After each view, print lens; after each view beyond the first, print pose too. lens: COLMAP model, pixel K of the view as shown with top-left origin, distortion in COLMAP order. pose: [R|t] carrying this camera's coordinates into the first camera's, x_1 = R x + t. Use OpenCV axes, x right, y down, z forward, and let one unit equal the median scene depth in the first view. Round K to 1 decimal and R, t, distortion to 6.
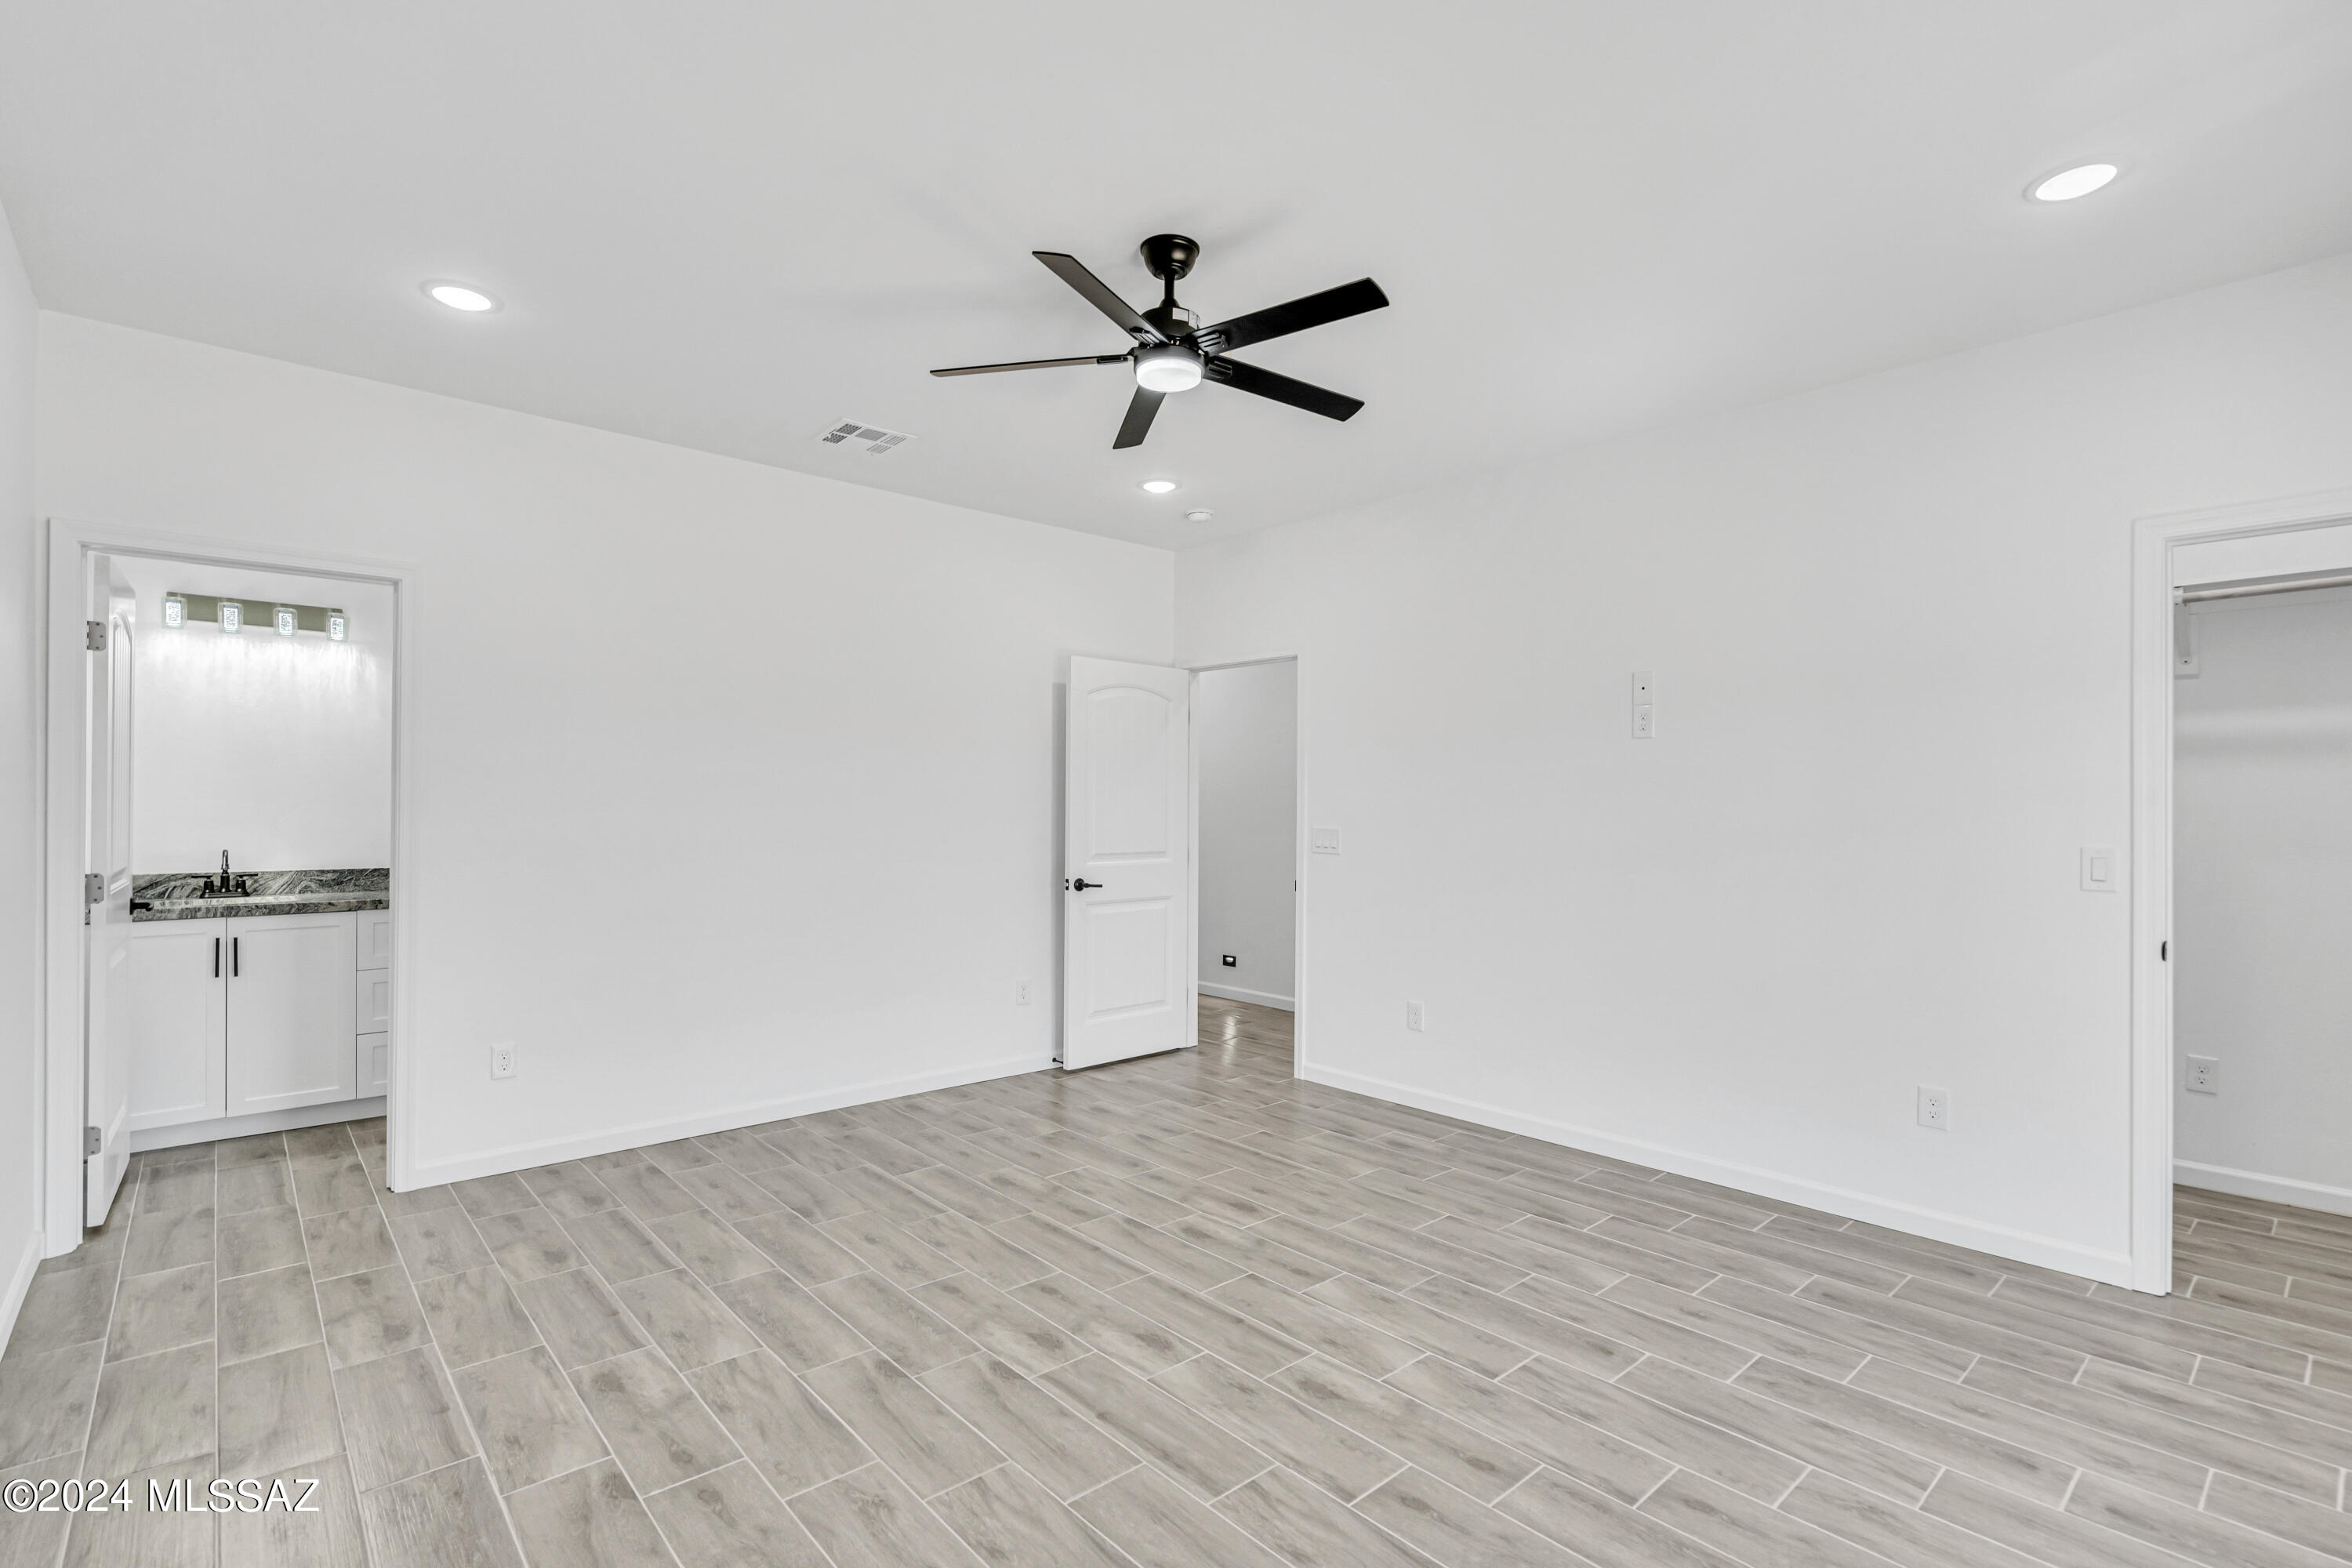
lens RADIAL K [[1077.3, 0, 1175.2], [0, 1077.3, 795.1], [0, 0, 1]] dist [-0.001715, -0.000199]
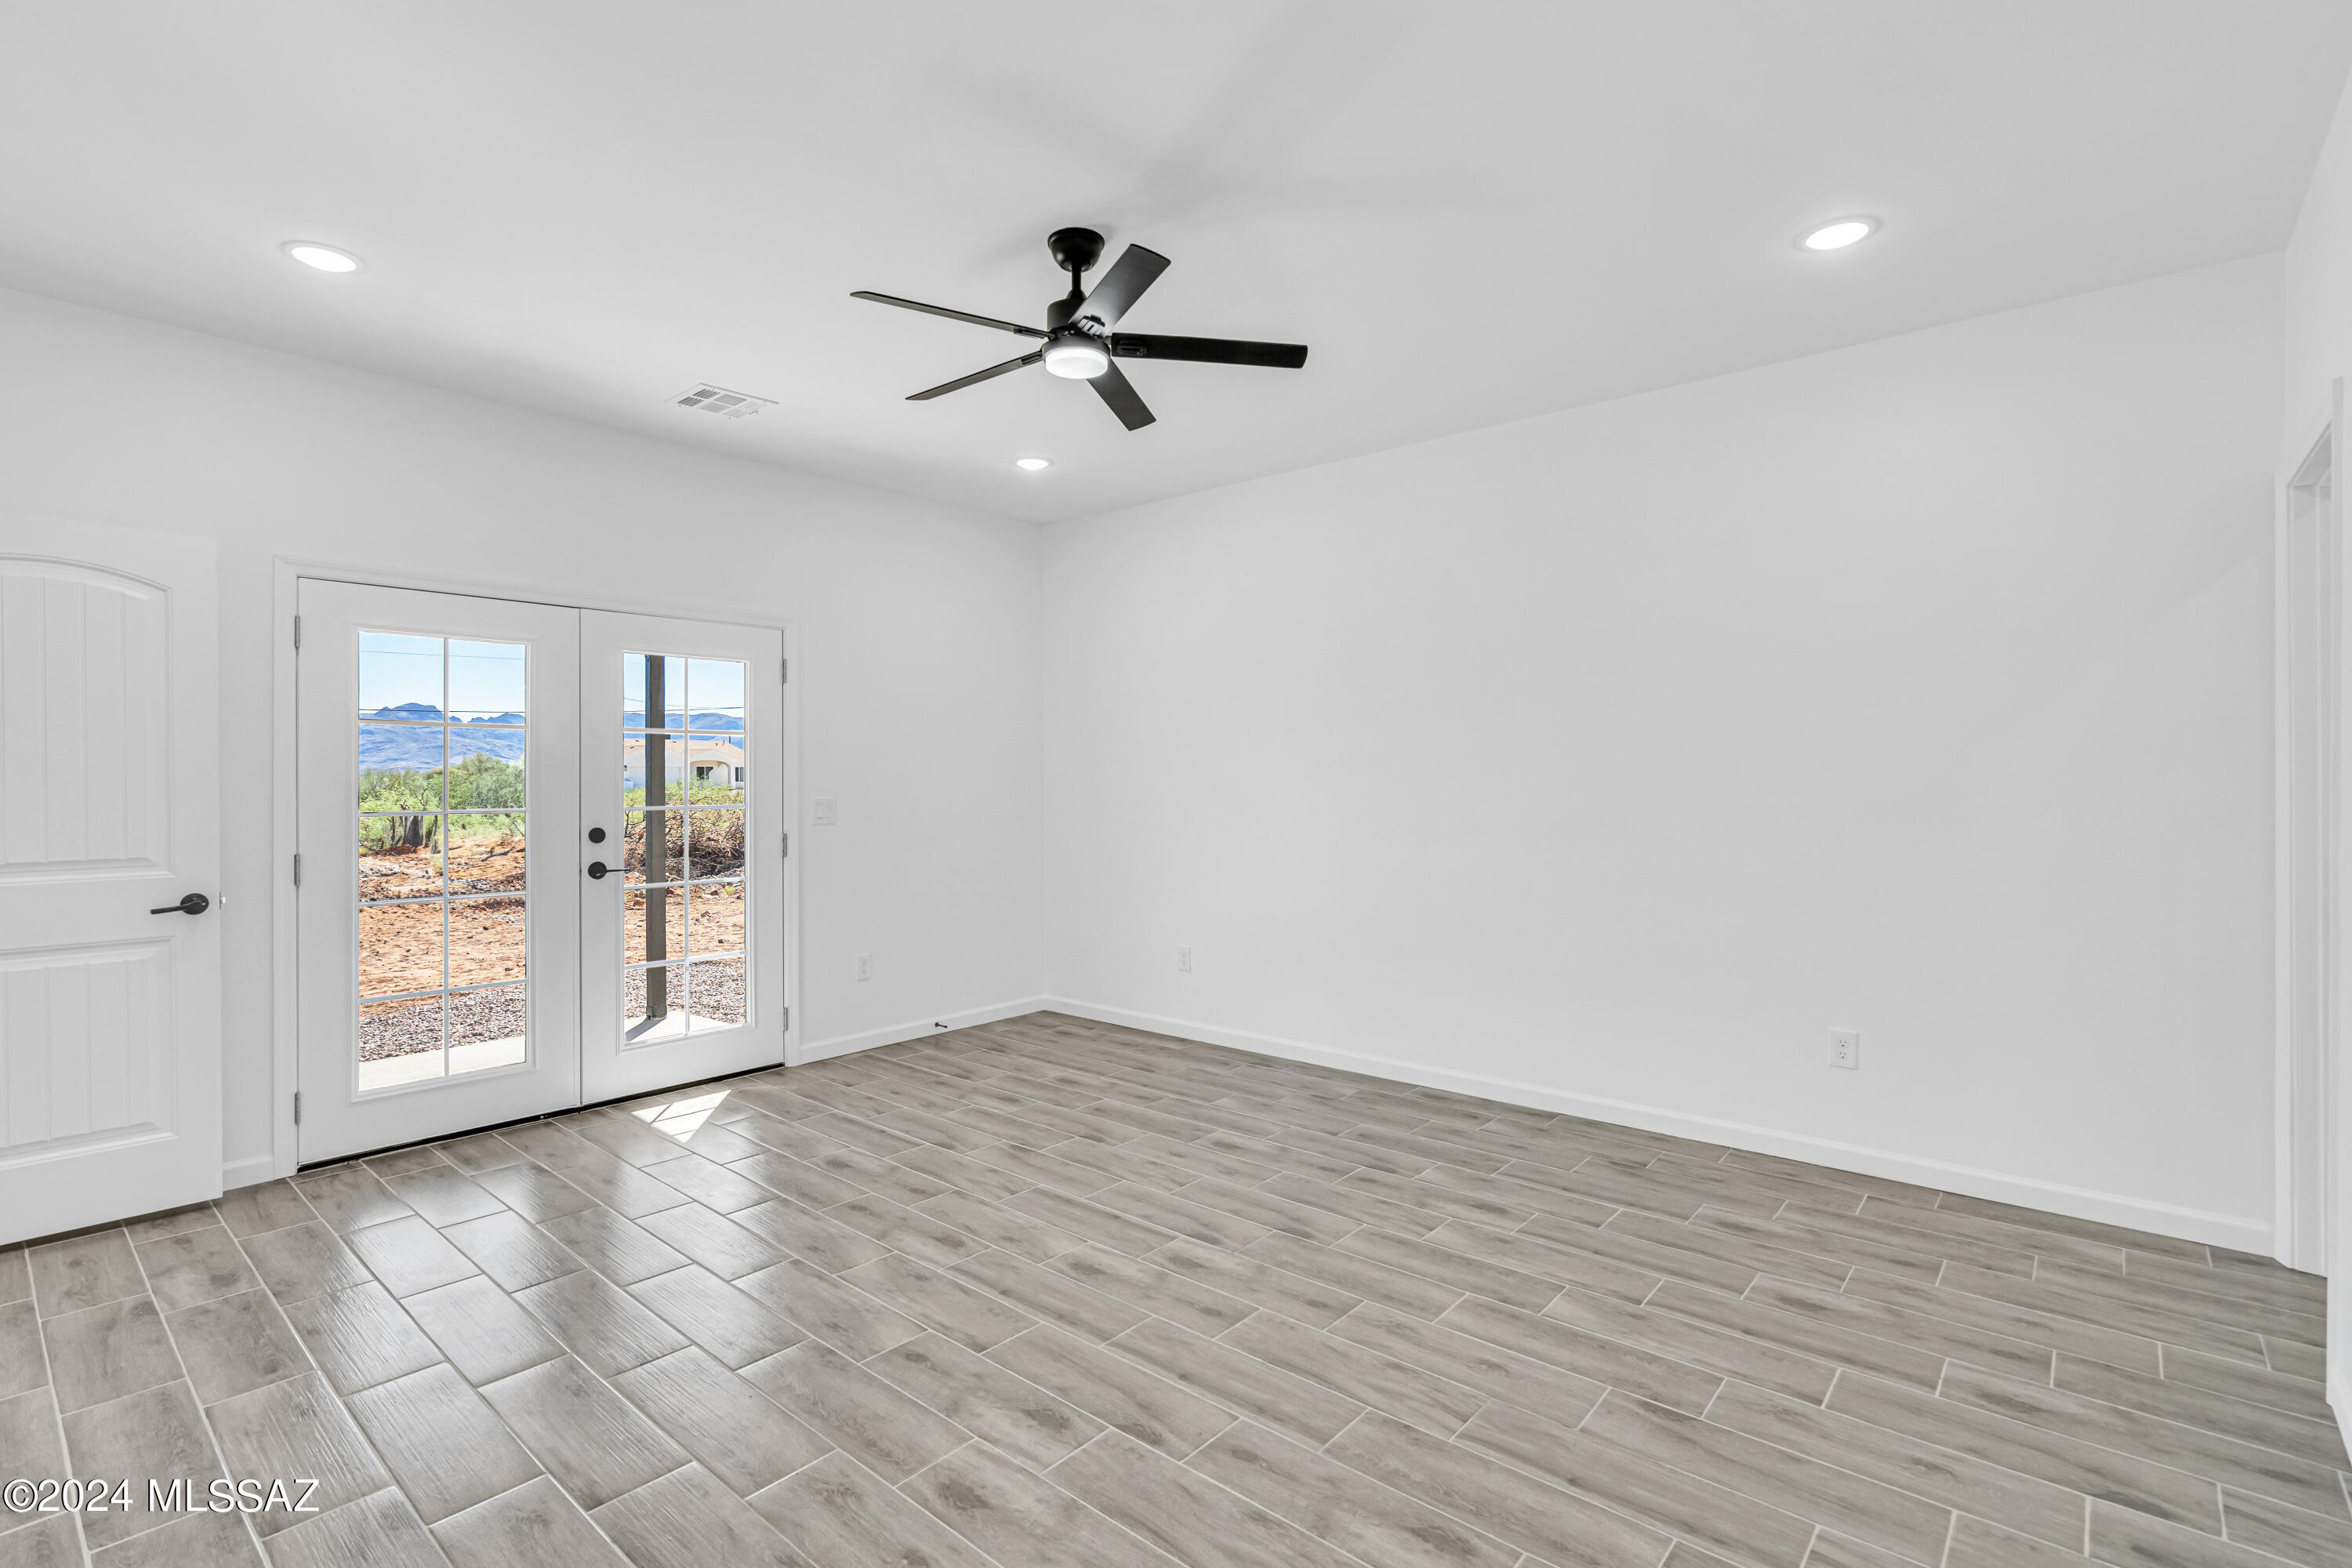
lens RADIAL K [[1077.3, 0, 1171.7], [0, 1077.3, 784.8], [0, 0, 1]] dist [-0.001715, -0.000199]
pose [[-0.991177, -0.001891, -0.132528, 0.039155], [-0.001456, 0.999993, -0.003376, 0.022766], [0.132533, -0.003154, -0.991174, 2.014989]]
